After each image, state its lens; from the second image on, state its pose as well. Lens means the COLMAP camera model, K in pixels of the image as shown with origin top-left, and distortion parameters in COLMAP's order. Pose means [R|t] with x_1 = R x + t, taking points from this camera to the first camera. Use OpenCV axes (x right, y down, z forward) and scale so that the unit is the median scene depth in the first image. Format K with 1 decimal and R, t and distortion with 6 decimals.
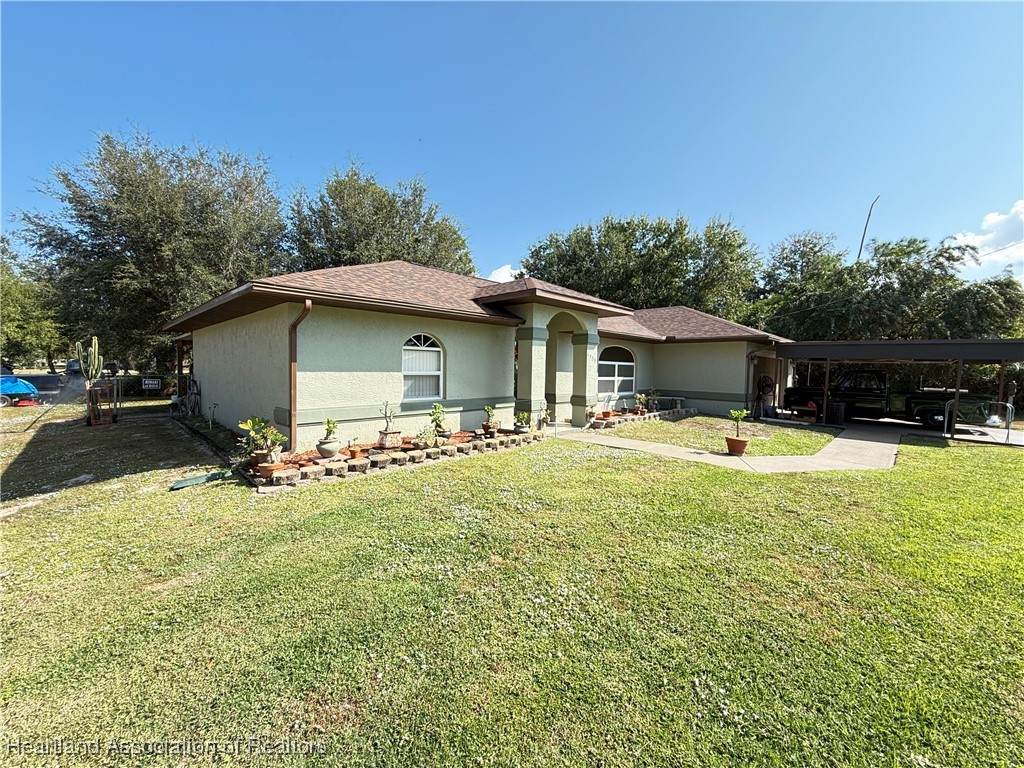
lens RADIAL K [[409.5, 0, 512.2], [0, 409.5, 383.5], [0, 0, 1]] dist [0.000107, 0.000003]
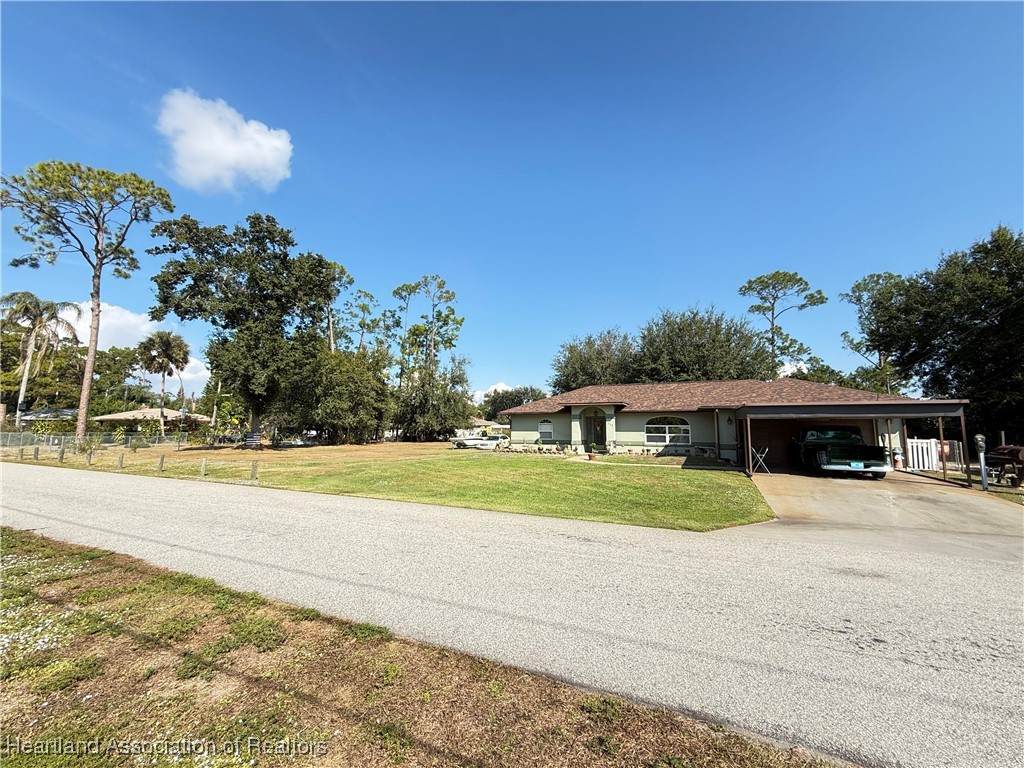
lens RADIAL K [[409.5, 0, 512.5], [0, 409.5, 384.0], [0, 0, 1]] dist [0.000107, 0.000003]
pose [[0.310923, -0.086748, -0.946468, 2.050673], [-0.012838, 0.995352, -0.095445, -0.062974], [0.950349, 0.041827, 0.308364, -0.205014]]
